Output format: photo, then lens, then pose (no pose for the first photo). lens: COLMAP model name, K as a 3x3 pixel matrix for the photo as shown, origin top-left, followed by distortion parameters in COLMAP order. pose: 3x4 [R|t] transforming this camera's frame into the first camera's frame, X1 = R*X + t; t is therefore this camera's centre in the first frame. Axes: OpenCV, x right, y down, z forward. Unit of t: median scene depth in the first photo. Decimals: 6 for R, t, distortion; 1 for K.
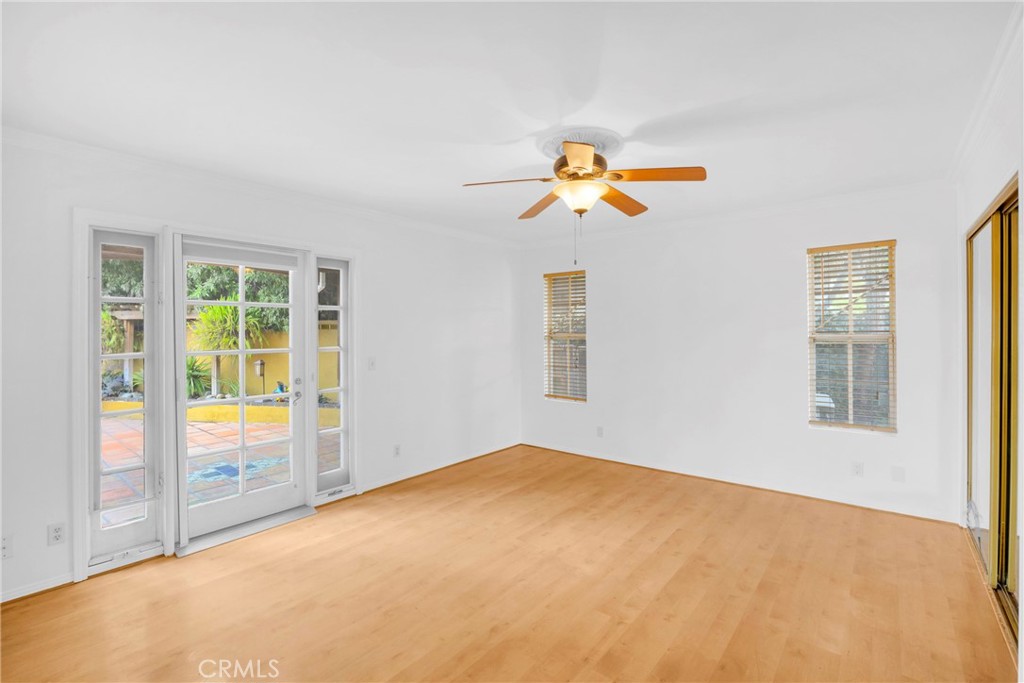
lens RADIAL K [[467.7, 0, 512.7], [0, 467.7, 330.2], [0, 0, 1]] dist [-0.019124, 0.000090]
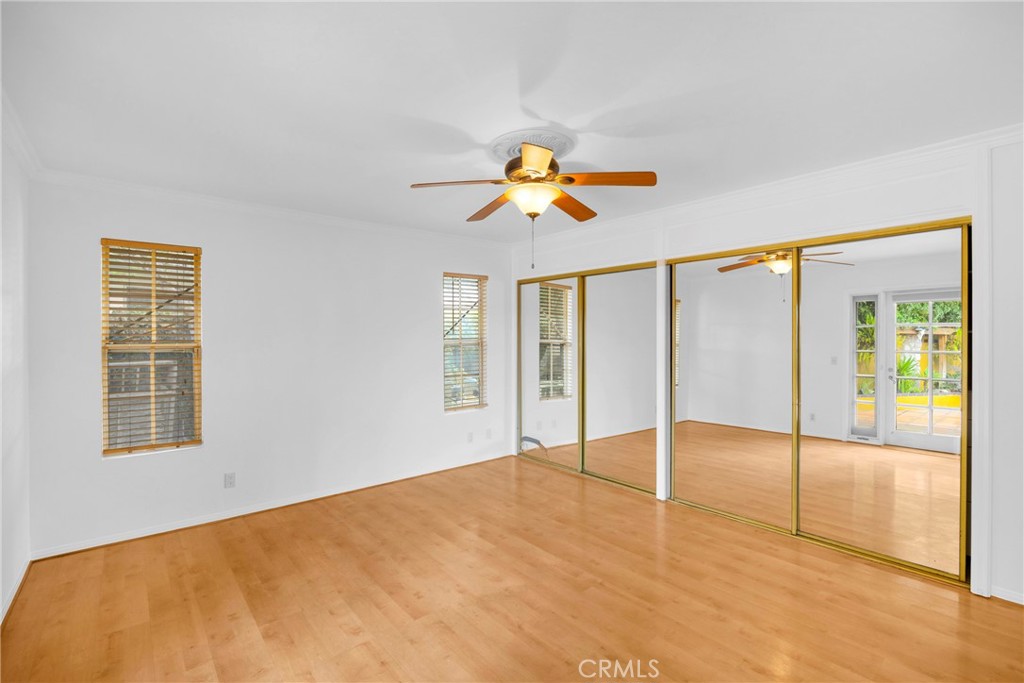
lens RADIAL K [[465.6, 0, 518.4], [0, 465.6, 338.3], [0, 0, 1]] dist [-0.014549, 0.000069]
pose [[0.172470, -0.004304, 0.985005, -0.620002], [0.003686, 0.999986, 0.003724, 0.001164], [-0.985008, 0.002989, 0.172483, 0.646677]]
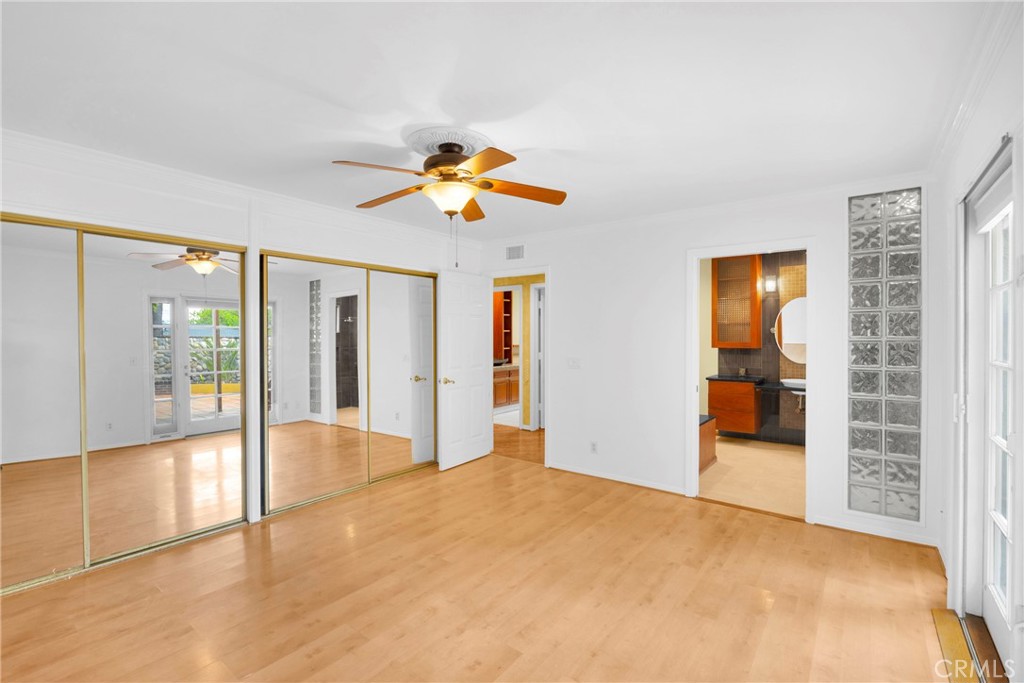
lens RADIAL K [[451.5, 0, 512.0], [0, 451.5, 341.5], [0, 0, 1]] dist [-0.001988, -0.000082]
pose [[-0.999723, 0.005813, -0.022812, 0.029728], [0.005471, 0.999872, 0.015028, 0.002526], [0.022897, 0.014899, -0.999627, 1.474620]]
